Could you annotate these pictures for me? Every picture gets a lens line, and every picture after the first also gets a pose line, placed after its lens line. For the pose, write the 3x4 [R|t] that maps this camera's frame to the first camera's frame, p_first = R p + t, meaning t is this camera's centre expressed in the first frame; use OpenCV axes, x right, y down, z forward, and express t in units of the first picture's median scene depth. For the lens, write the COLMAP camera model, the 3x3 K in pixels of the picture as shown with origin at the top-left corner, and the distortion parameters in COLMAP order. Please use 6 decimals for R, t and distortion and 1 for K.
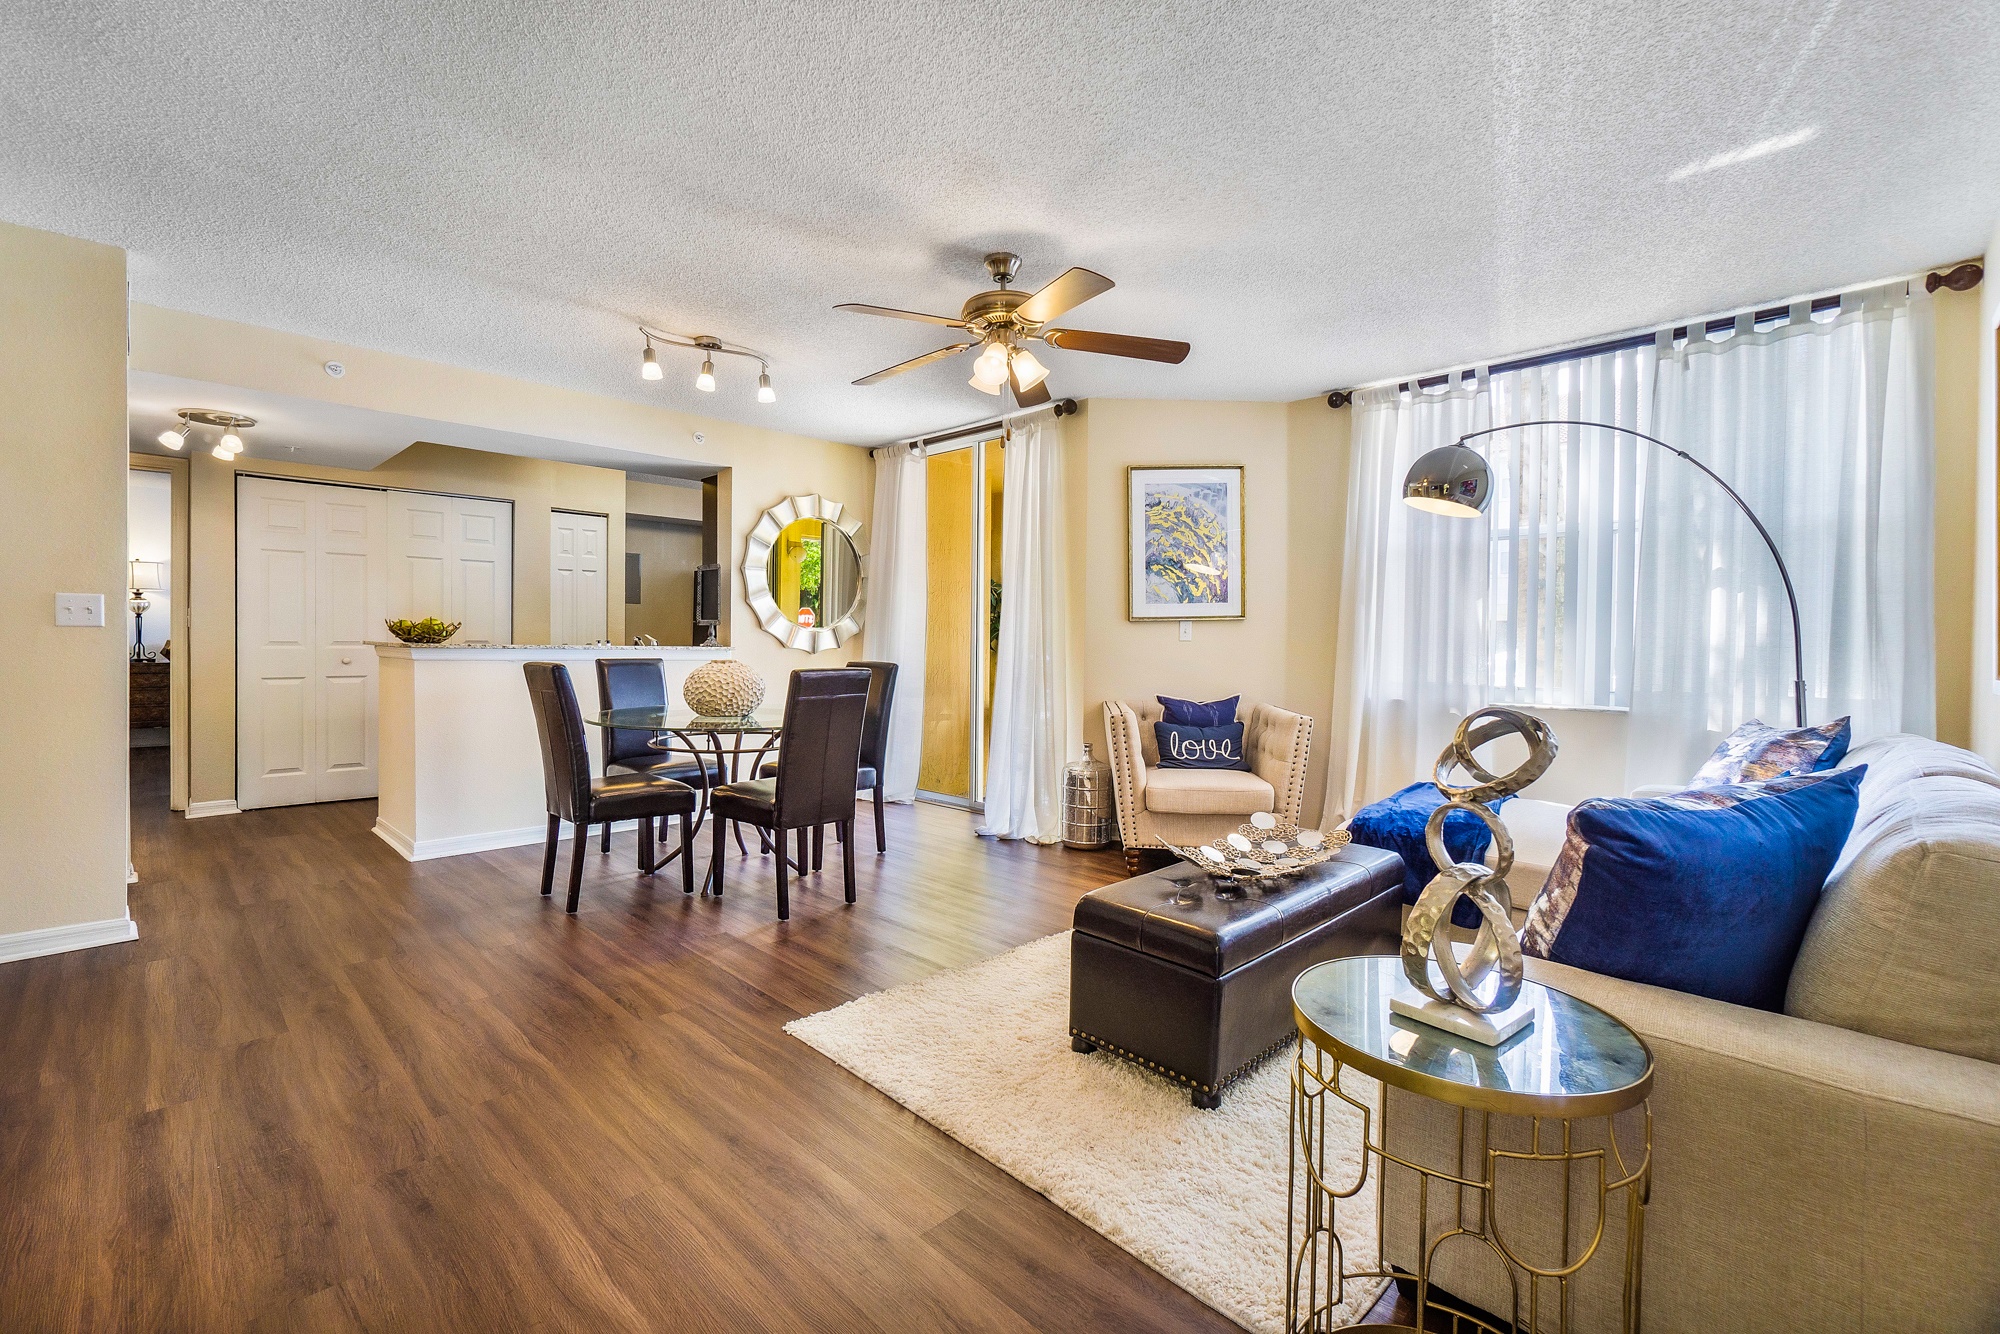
lens RADIAL K [[874.2, 0, 993.1], [0, 874.2, 658.7], [0, 0, 1]] dist [-0.000751, 0.001706]
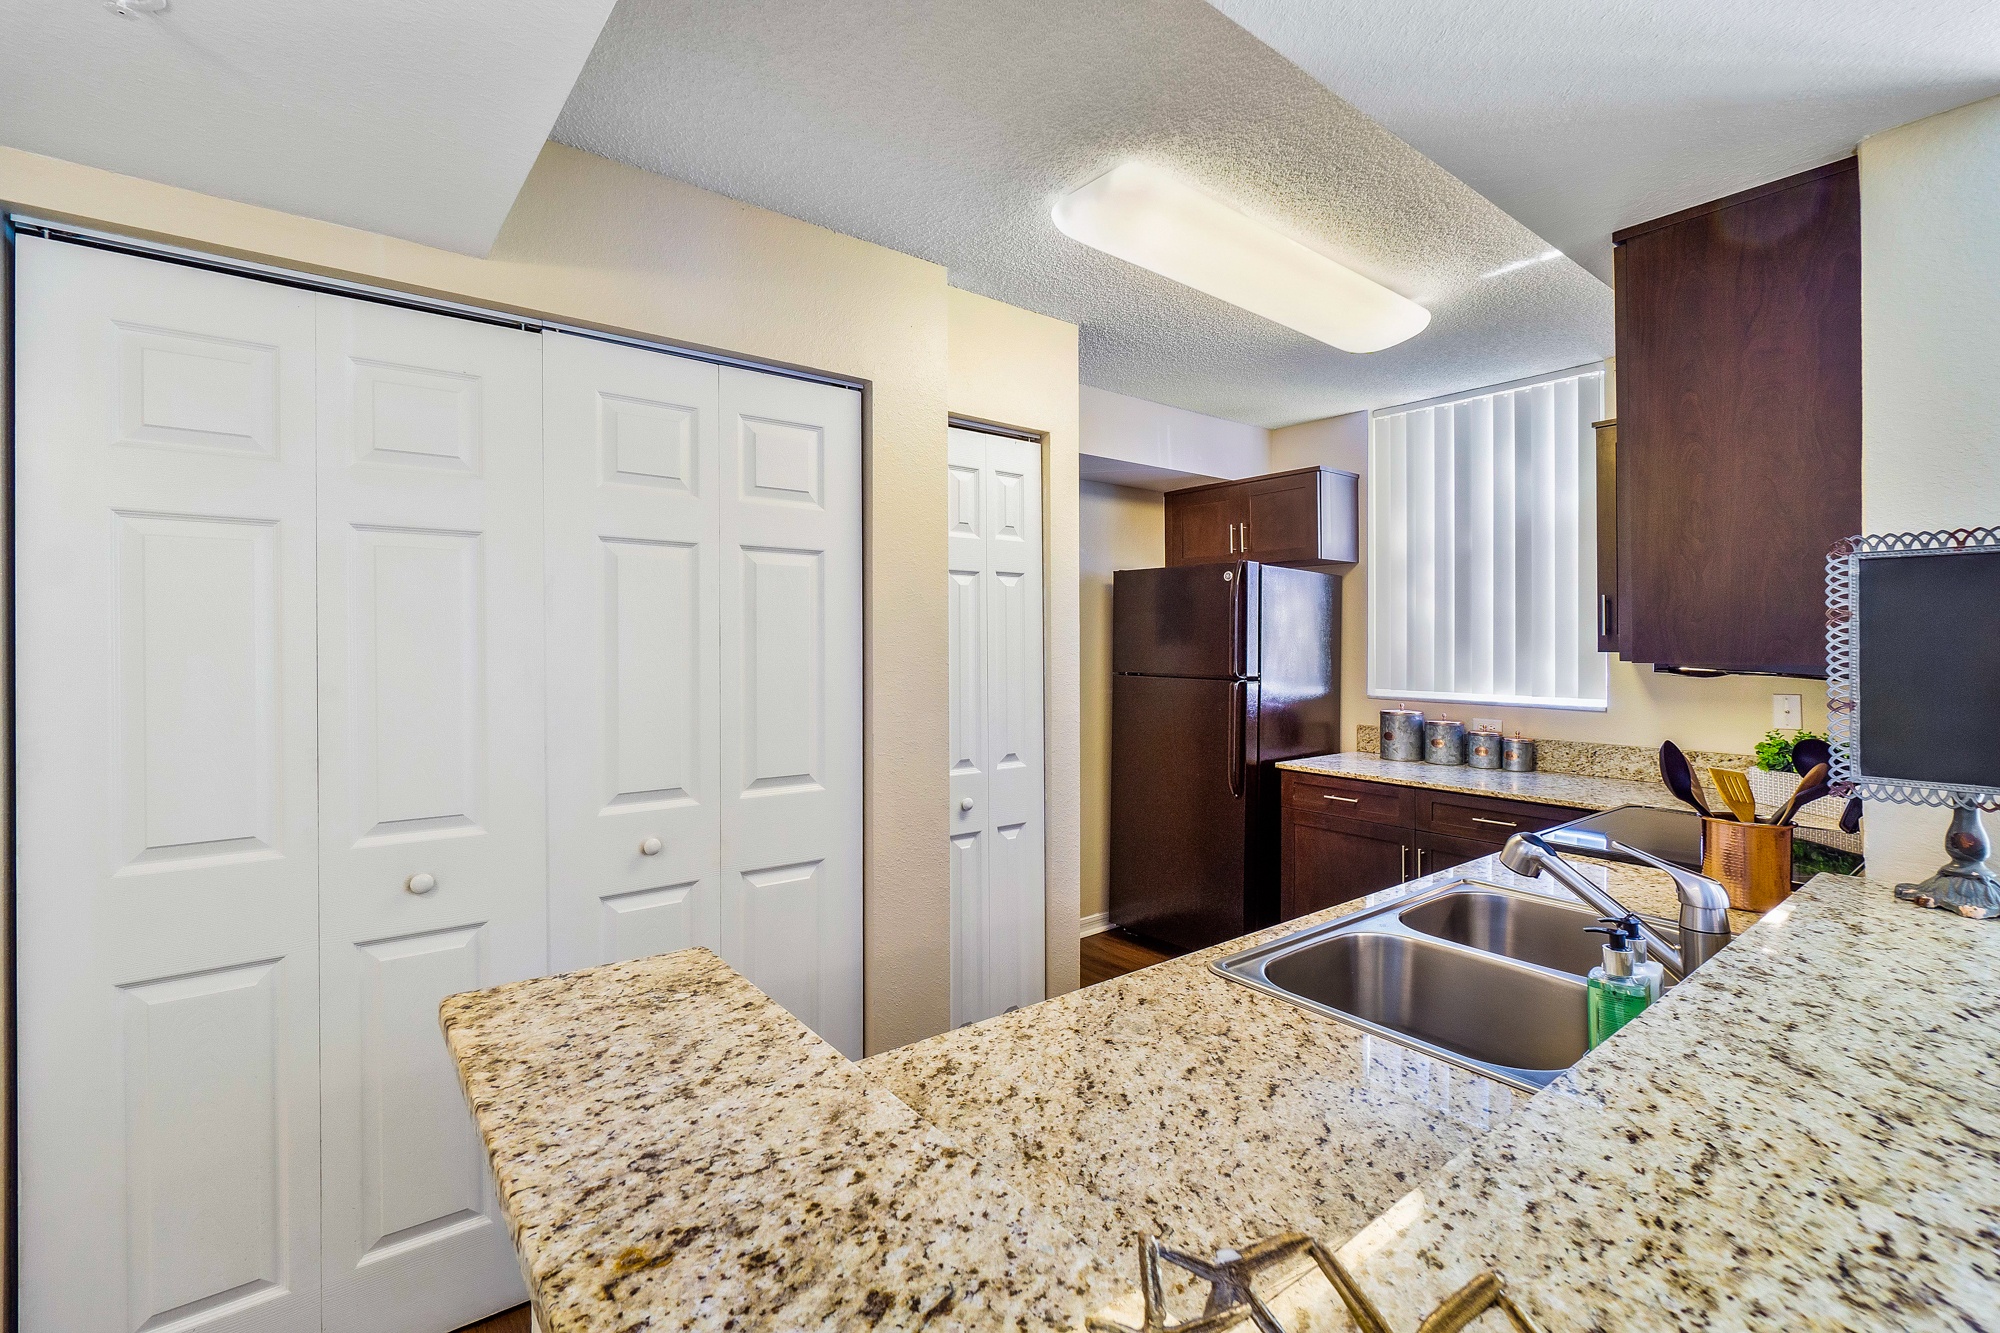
lens RADIAL K [[874.2, 0, 982.7], [0, 874.2, 662.2], [0, 0, 1]] dist [-0.000751, 0.001706]
pose [[0.992520, -0.007268, -0.121868, -0.588183], [0.006713, 0.999965, -0.004965, -0.082637], [0.121899, 0.004110, 0.992534, 0.838819]]
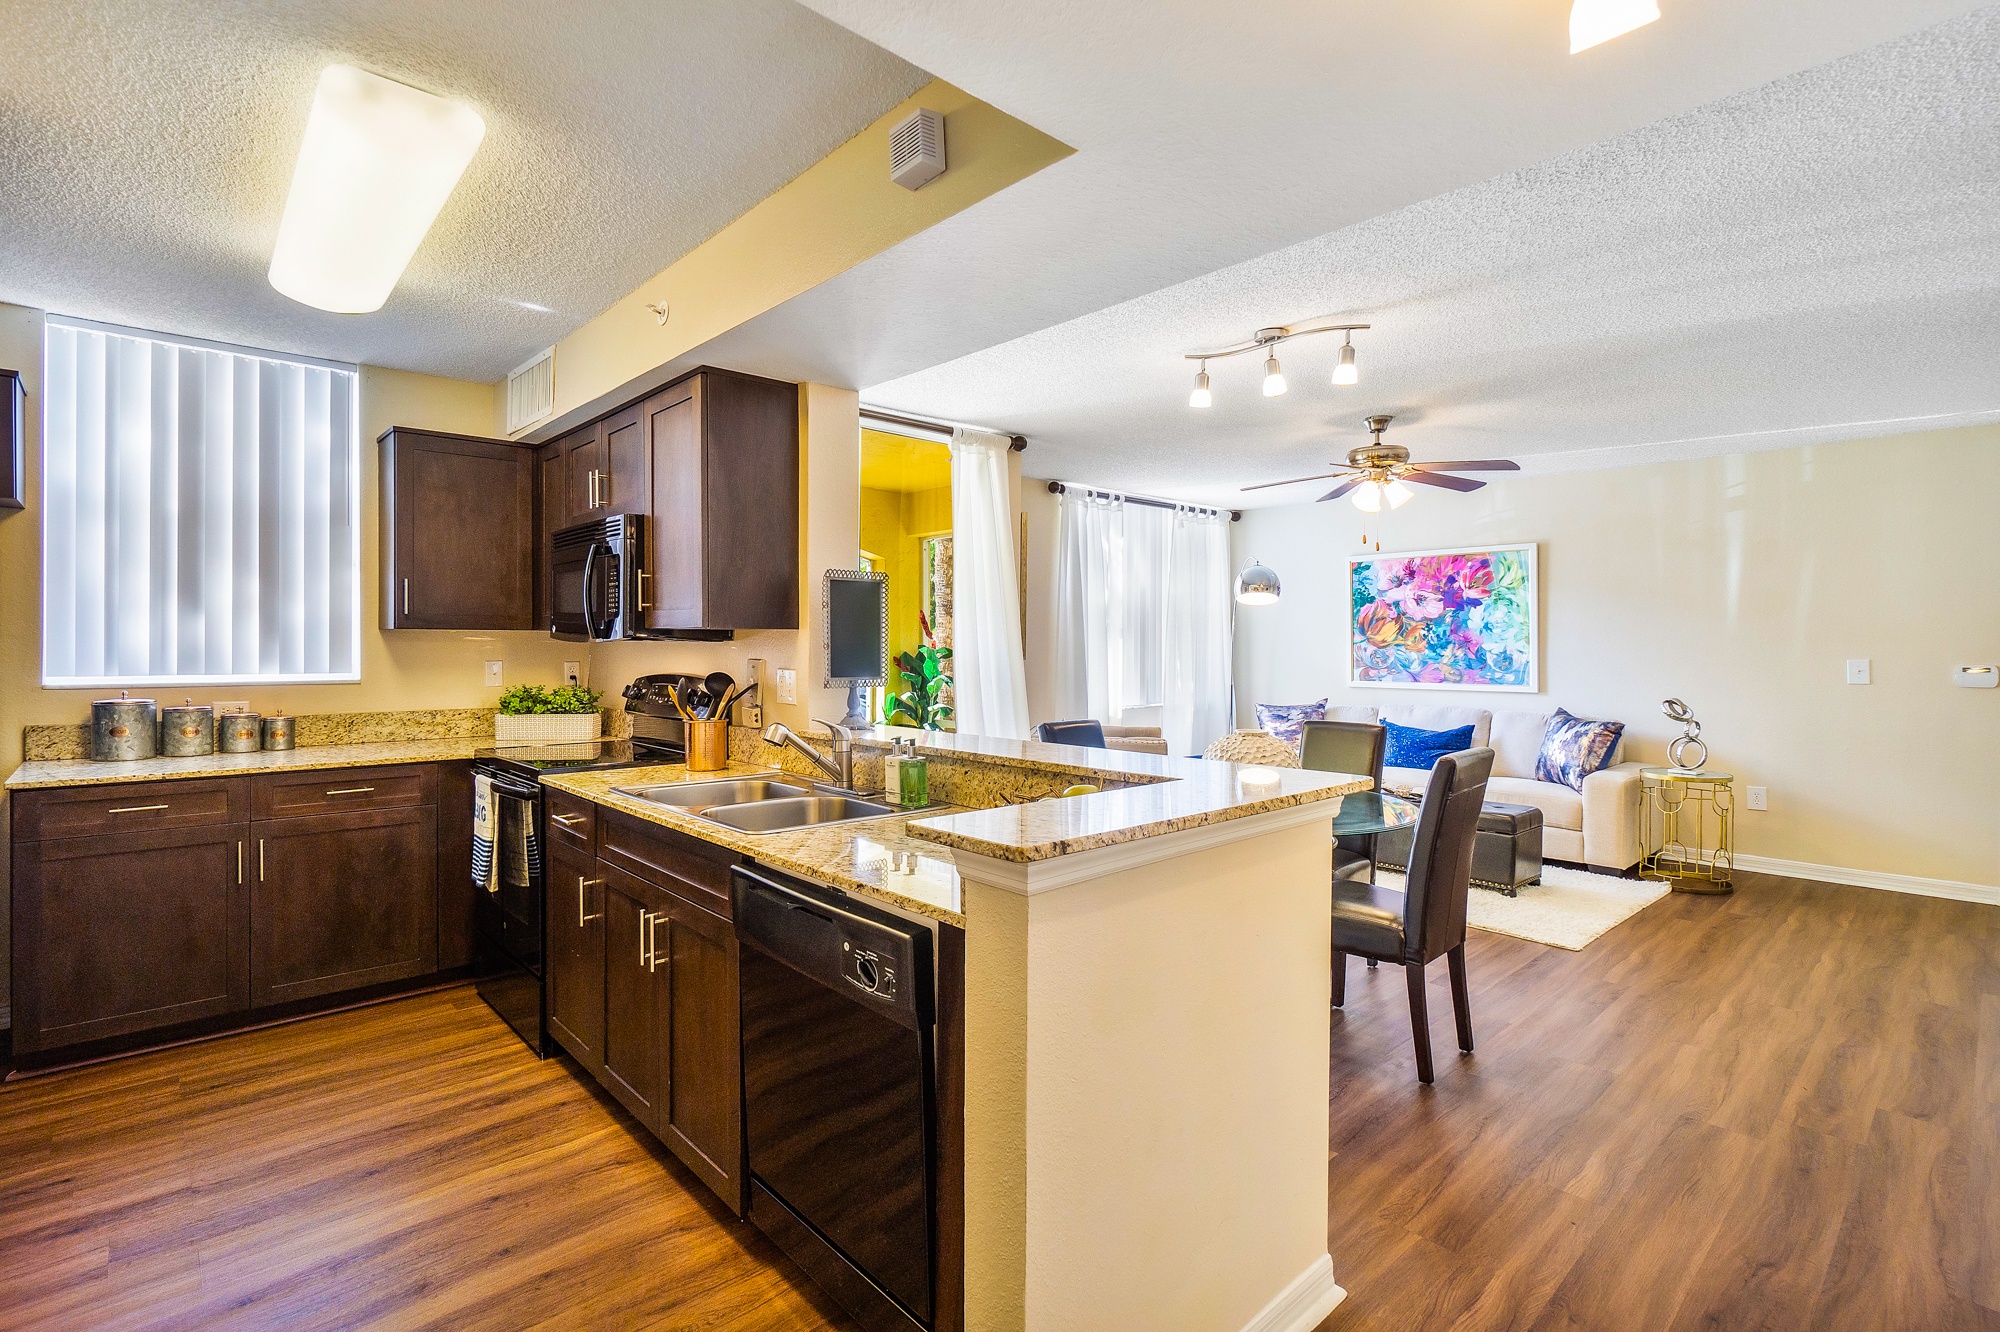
lens RADIAL K [[920.9, 0, 1011.8], [0, 920.9, 657.2], [0, 0, 1]] dist [-0.000325, 0.000189]
pose [[0.033740, -0.025715, 0.999100, -0.954312], [0.020304, 0.999480, 0.025039, -0.075523], [-0.999224, 0.019441, 0.034245, 0.984822]]
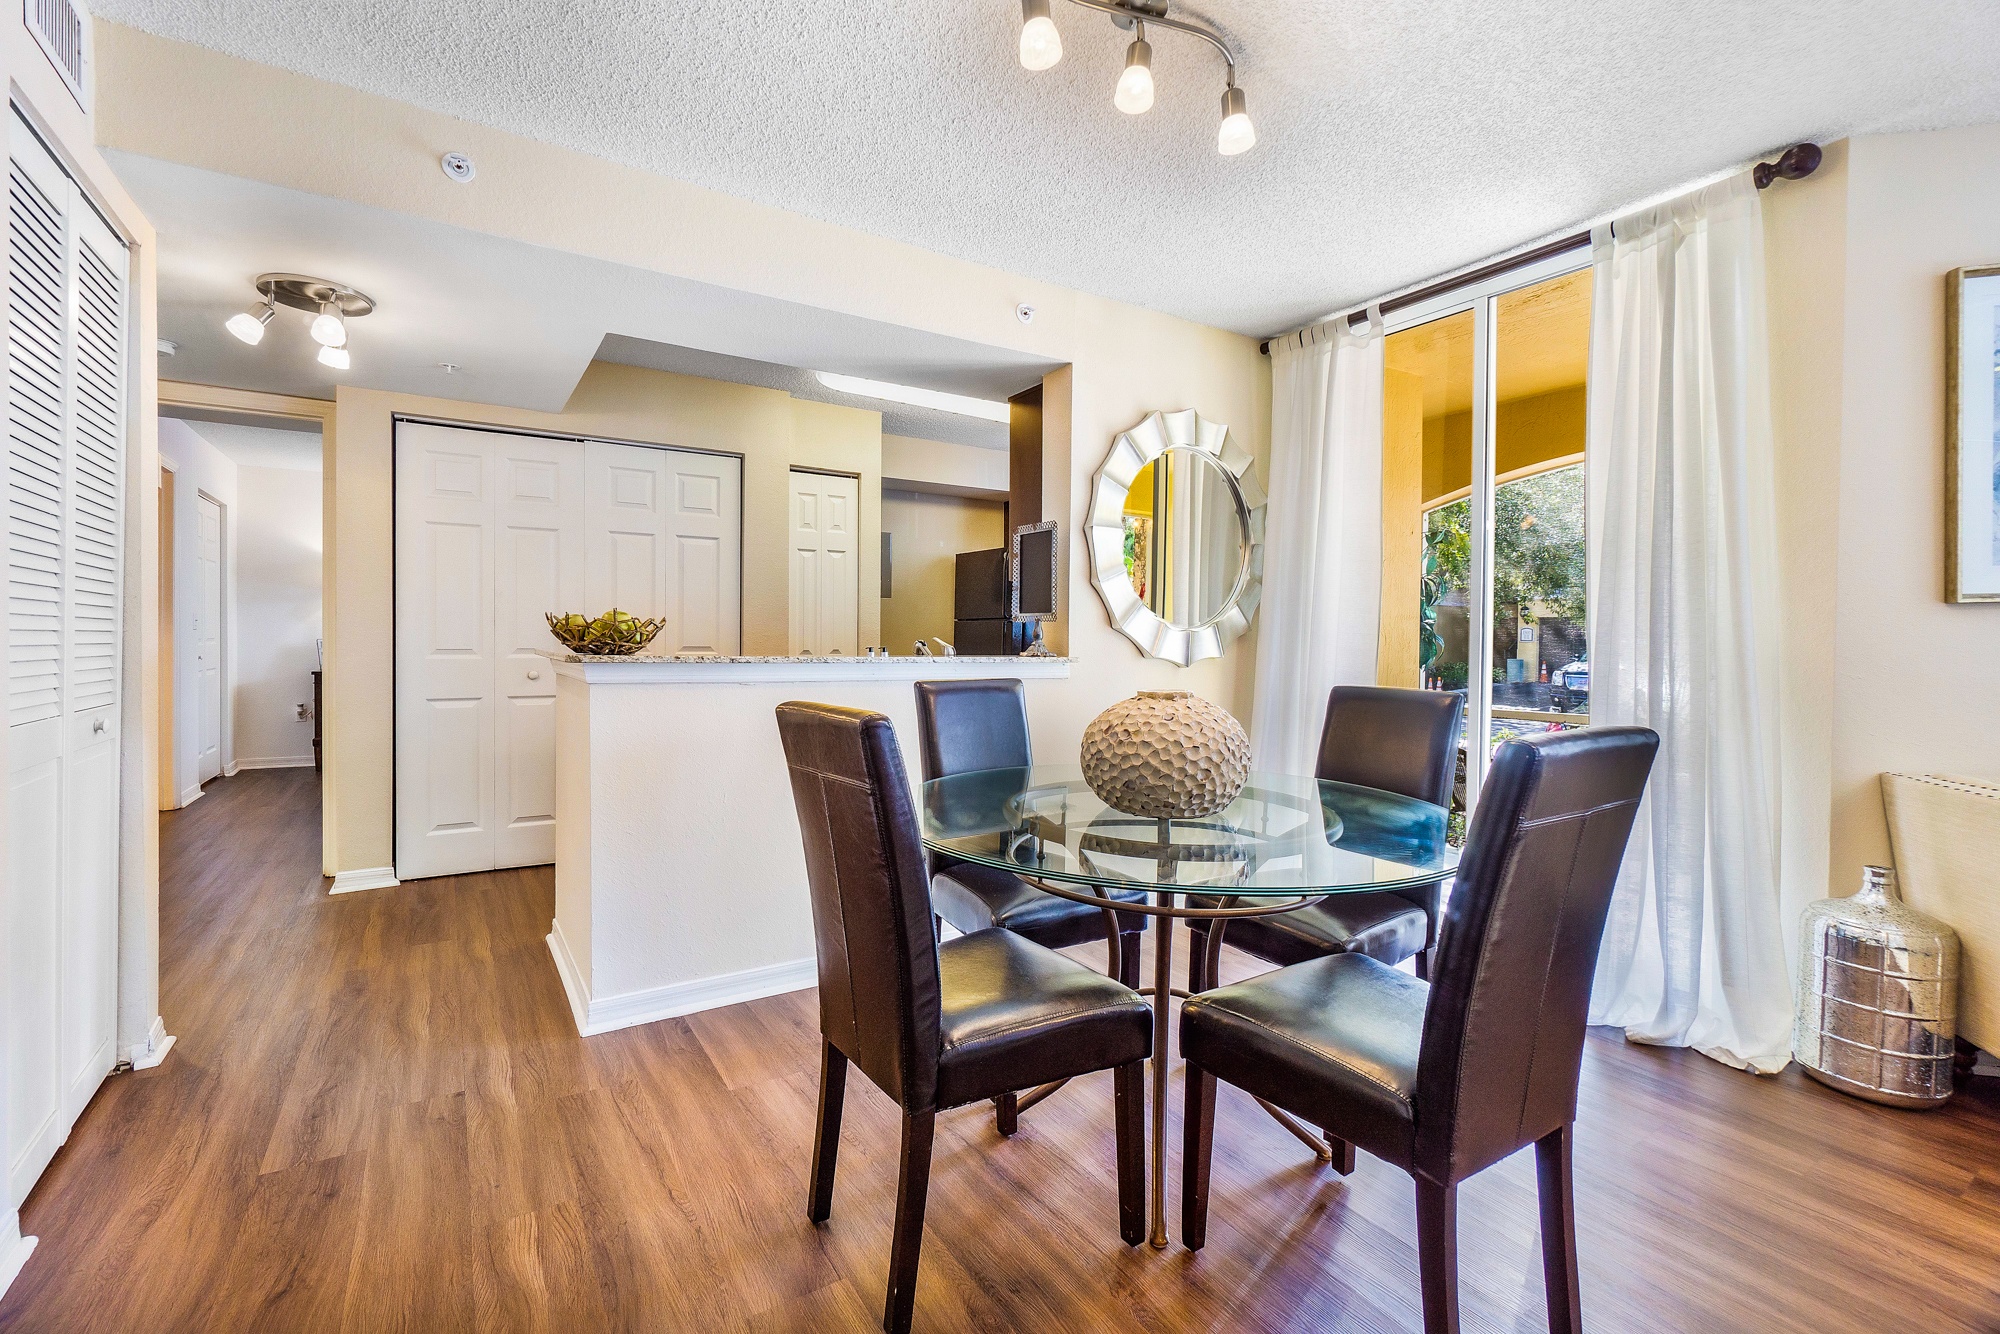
lens RADIAL K [[874.2, 0, 990.8], [0, 874.2, 651.2], [0, 0, 1]] dist [-0.000751, 0.001706]
pose [[0.976460, -0.002401, -0.215686, -0.245572], [-0.000245, 0.999925, -0.012238, -0.011419], [0.215699, 0.012003, 0.976386, 0.435003]]
